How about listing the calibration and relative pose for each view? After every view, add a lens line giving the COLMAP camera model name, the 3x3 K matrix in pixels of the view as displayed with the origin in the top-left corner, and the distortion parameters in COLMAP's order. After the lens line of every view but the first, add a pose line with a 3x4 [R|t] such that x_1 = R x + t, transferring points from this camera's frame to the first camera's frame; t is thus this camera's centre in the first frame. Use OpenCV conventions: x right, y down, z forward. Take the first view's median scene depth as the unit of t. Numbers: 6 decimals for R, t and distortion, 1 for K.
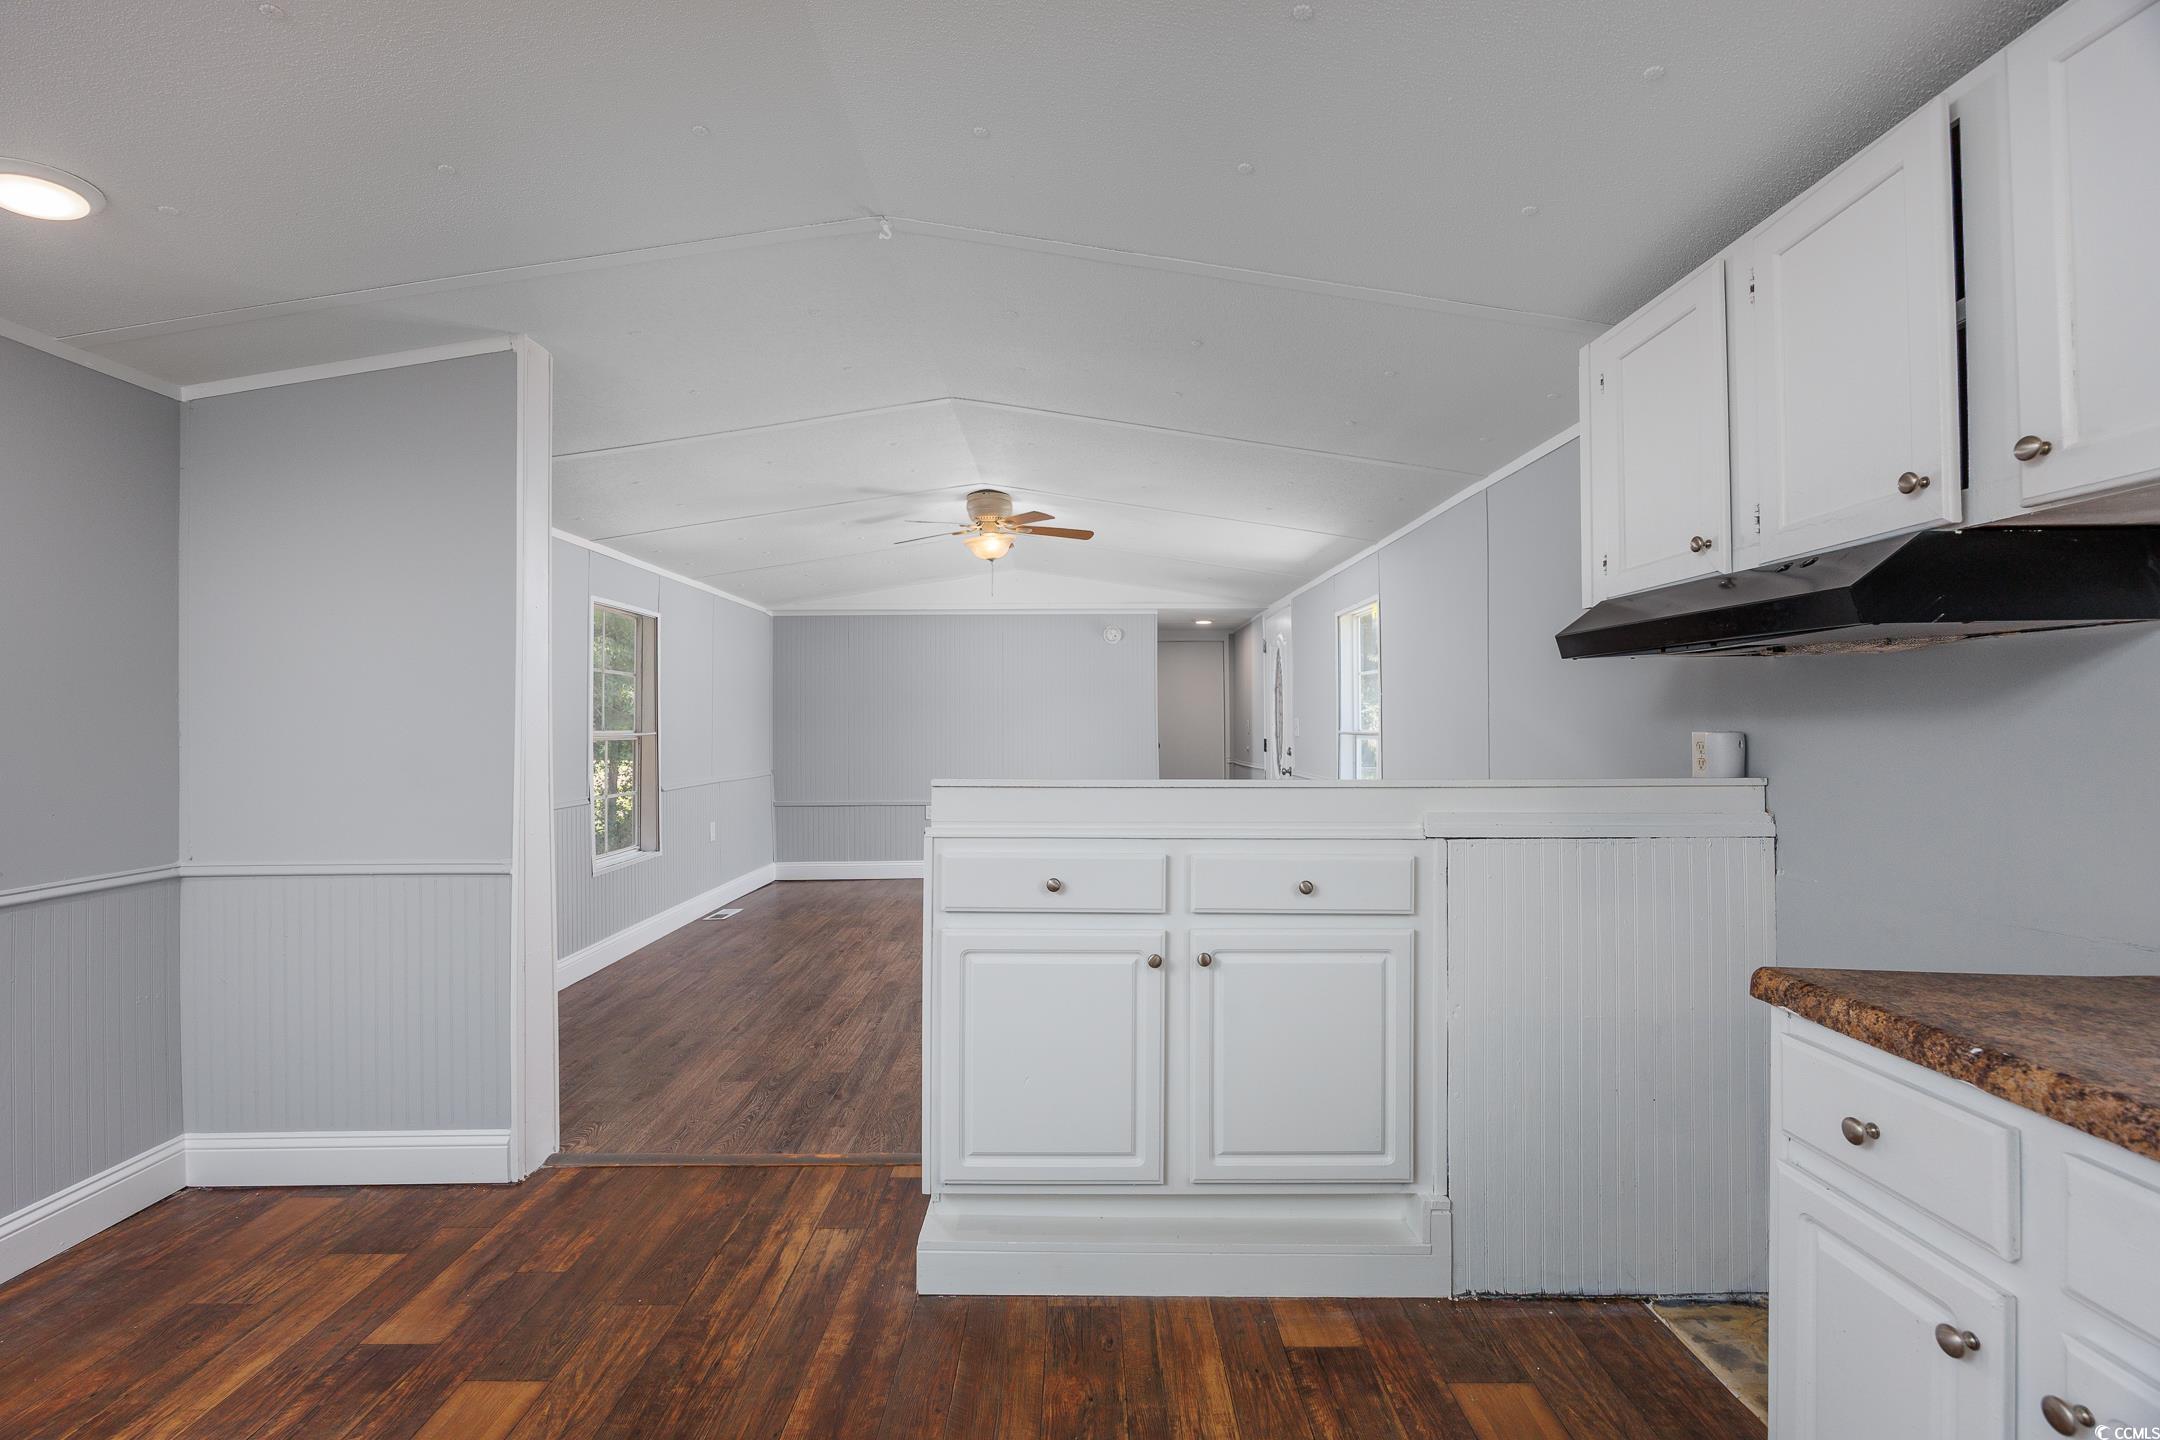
lens RADIAL K [[928.4, 0, 1084.8], [0, 928.4, 717.3], [0, 0, 1]] dist [-0.013711, -0.000057]
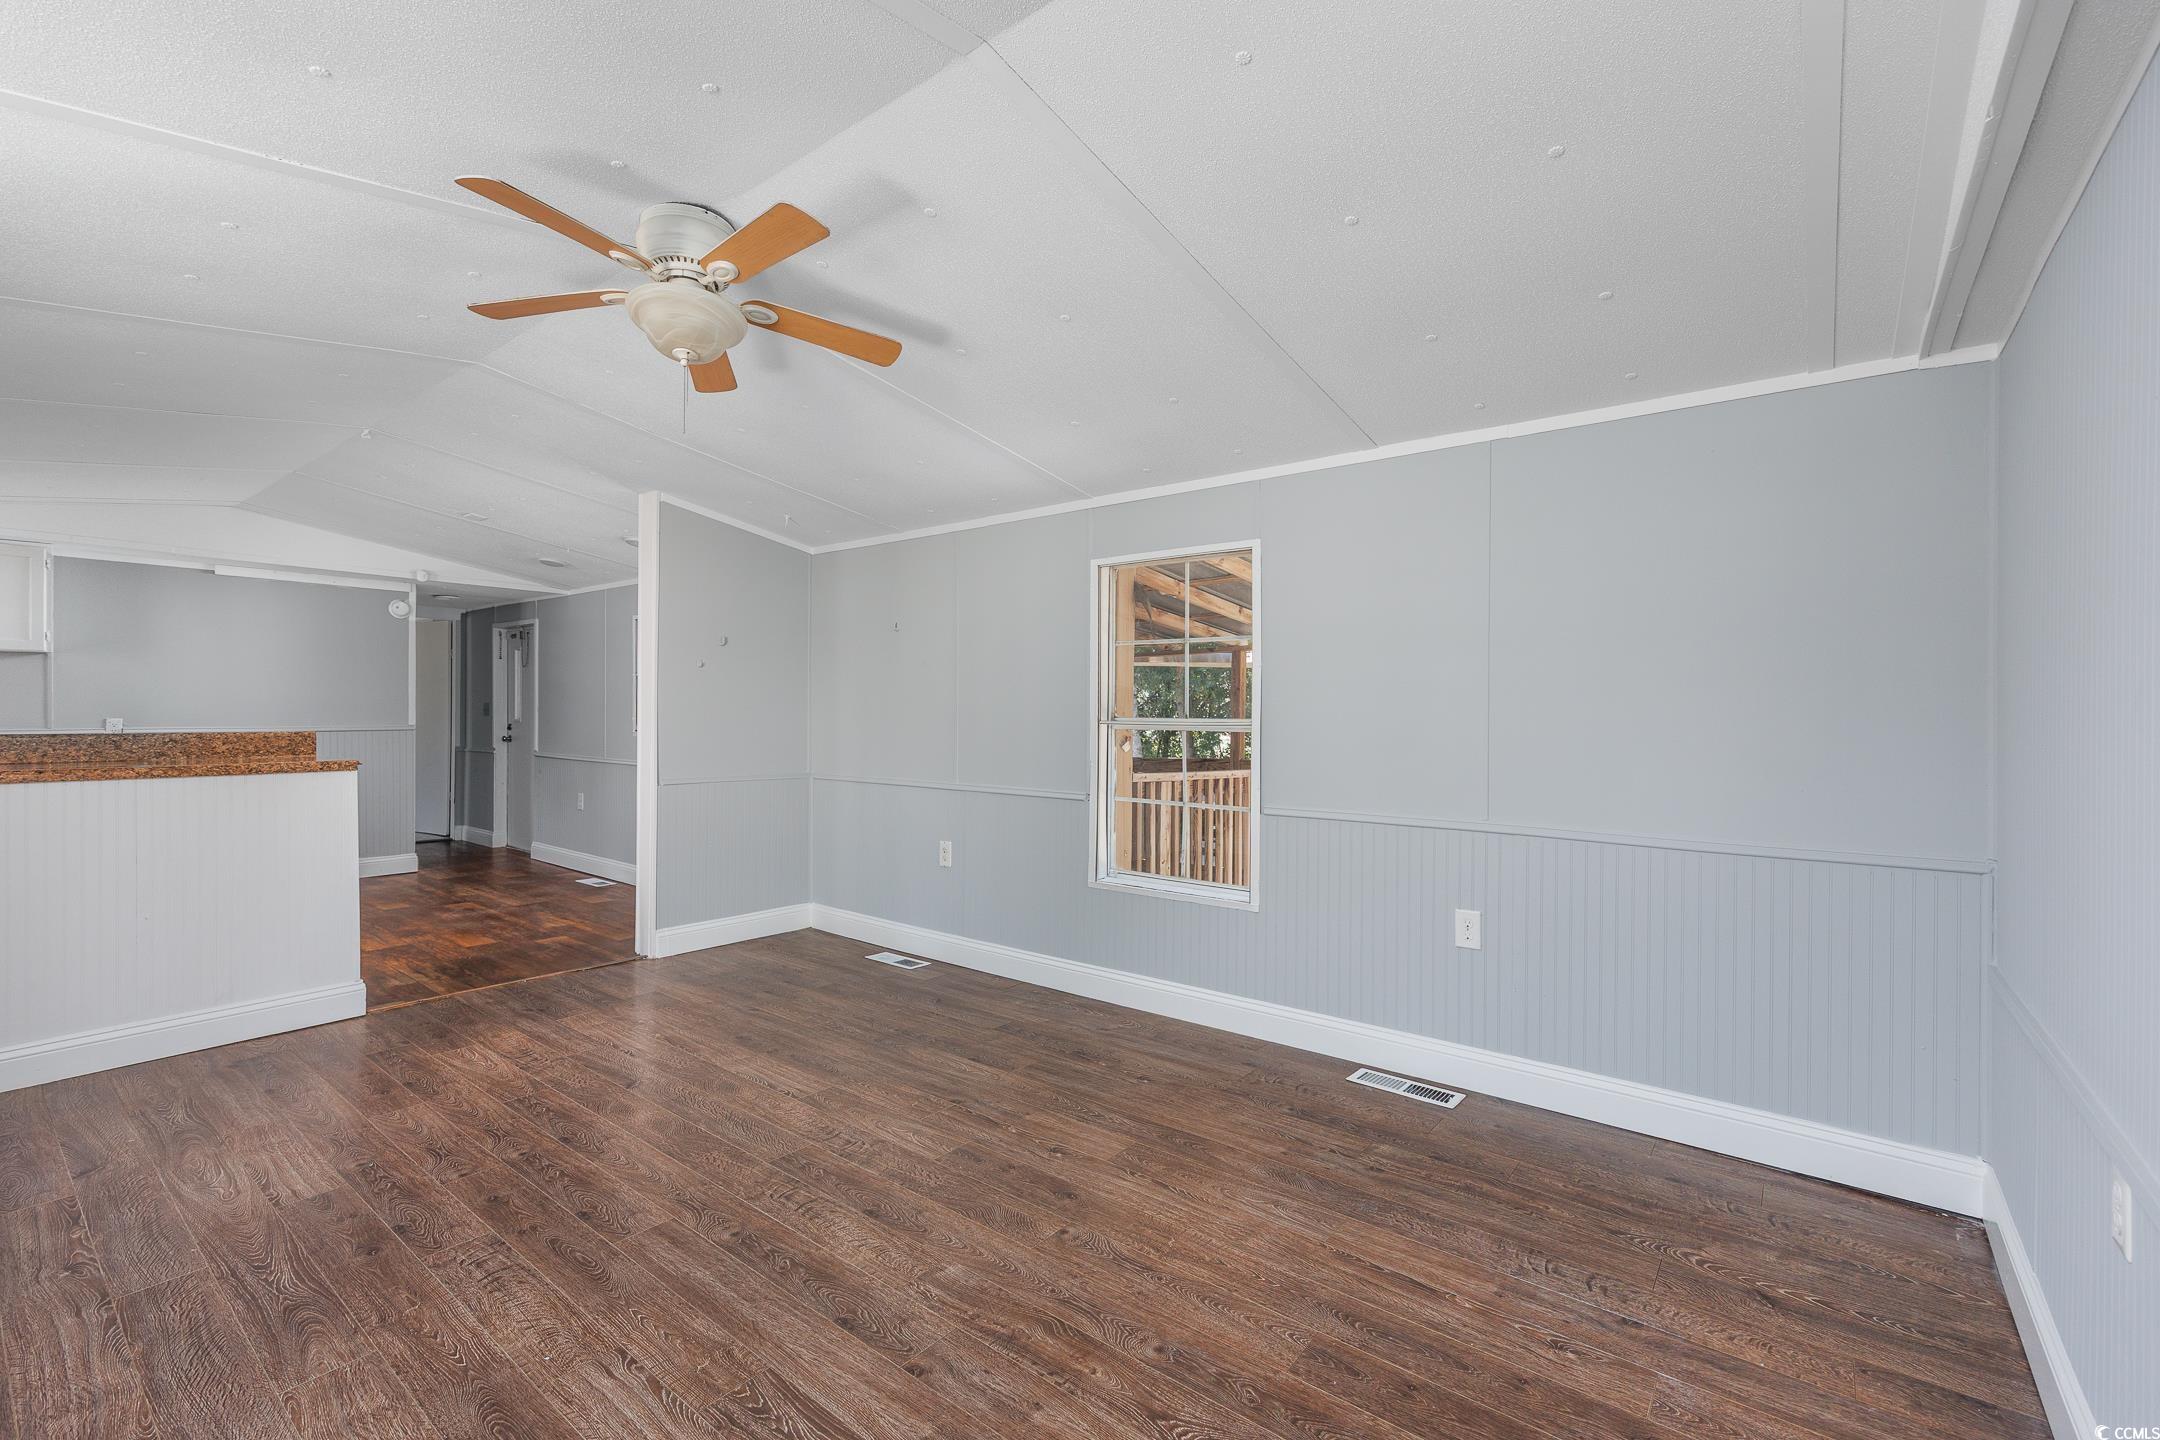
lens RADIAL K [[929.9, 0, 1080.0], [0, 929.9, 720.0], [0, 0, 1]] dist [-0.001910, -0.000294]
pose [[-0.627667, -0.002363, -0.778479, 0.354705], [-0.004886, 0.999988, 0.000904, 0.033324], [0.778467, 0.004371, -0.627670, 3.559605]]
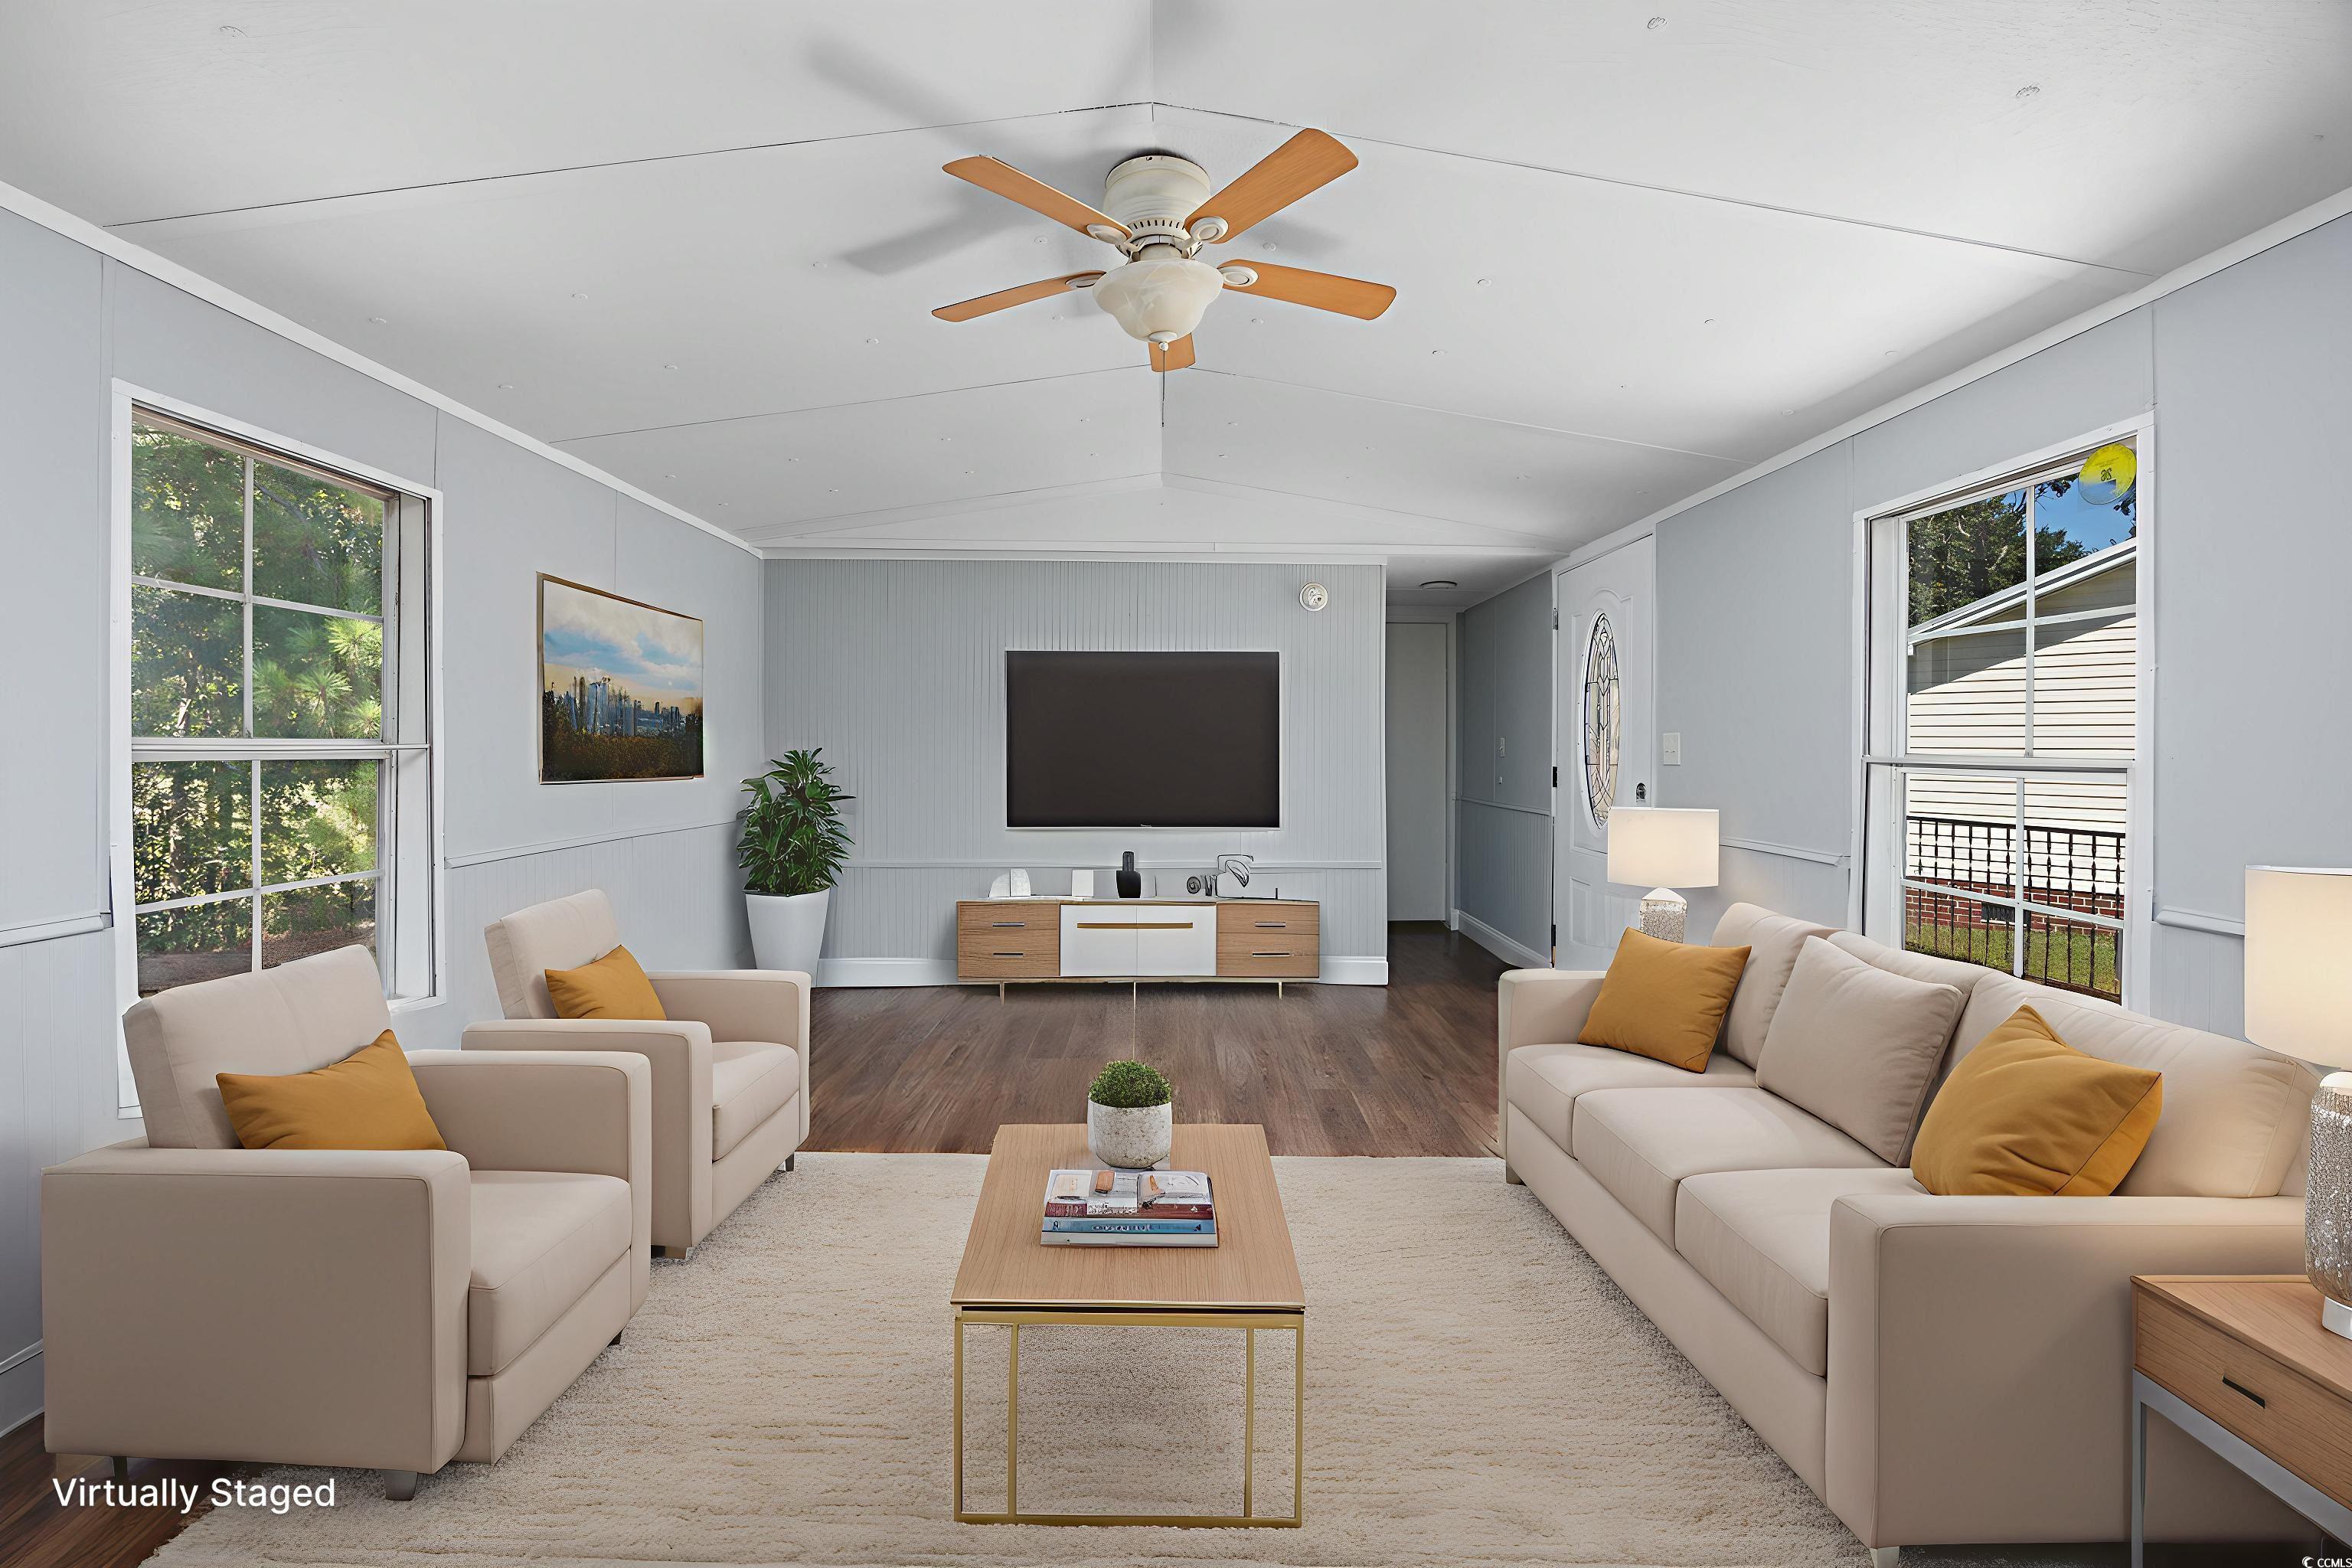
lens RADIAL K [[933.5, 0, 1174.6], [0, 933.5, 740.4], [0, 0, 1]] dist [-0.000952, -0.000091]
pose [[0.999895, 0.014426, -0.001515, -0.216719], [-0.014415, 0.999870, 0.007267, 0.016510], [0.001619, -0.007244, 0.999972, 1.391095]]
